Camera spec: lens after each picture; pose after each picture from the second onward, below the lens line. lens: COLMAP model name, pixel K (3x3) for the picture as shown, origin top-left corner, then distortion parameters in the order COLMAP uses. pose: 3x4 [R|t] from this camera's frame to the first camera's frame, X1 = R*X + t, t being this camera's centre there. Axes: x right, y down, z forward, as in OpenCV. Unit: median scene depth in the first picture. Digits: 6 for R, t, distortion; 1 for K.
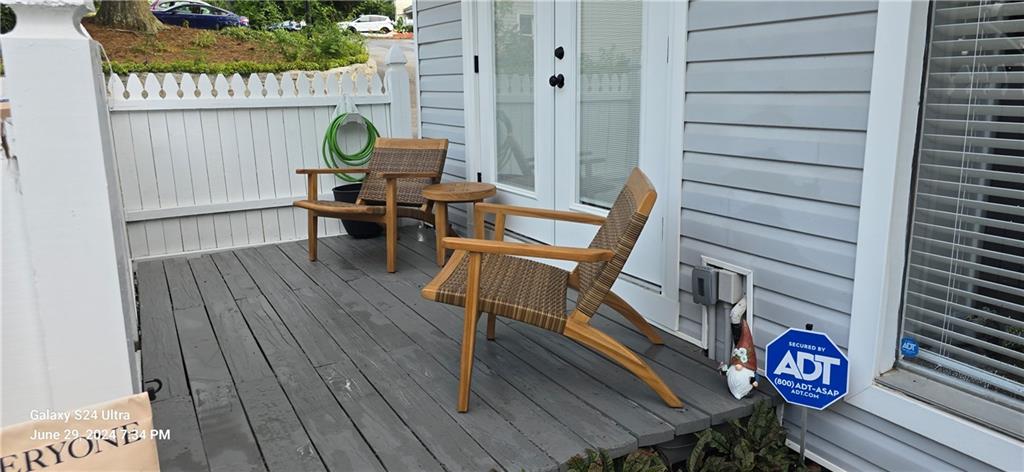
lens RADIAL K [[701.8, 0, 531.3], [0, 701.8, 237.0], [0, 0, 1]] dist [0.079466, -0.091914]
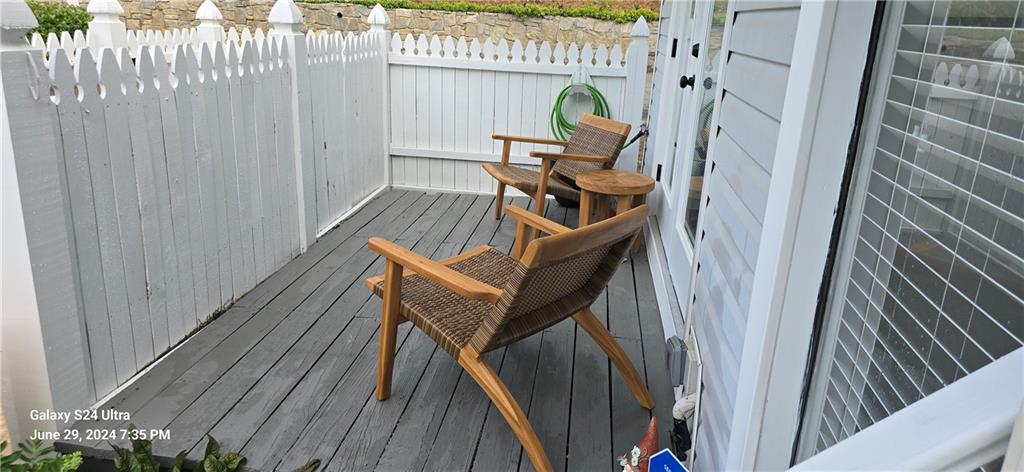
lens RADIAL K [[701.8, 0, 531.3], [0, 701.8, 237.0], [0, 0, 1]] dist [0.079466, -0.091914]
pose [[0.799646, 0.233014, -0.553418, 0.328158], [-0.187519, 0.972448, 0.138495, -0.096127], [0.570441, -0.006971, 0.821309, 0.135897]]
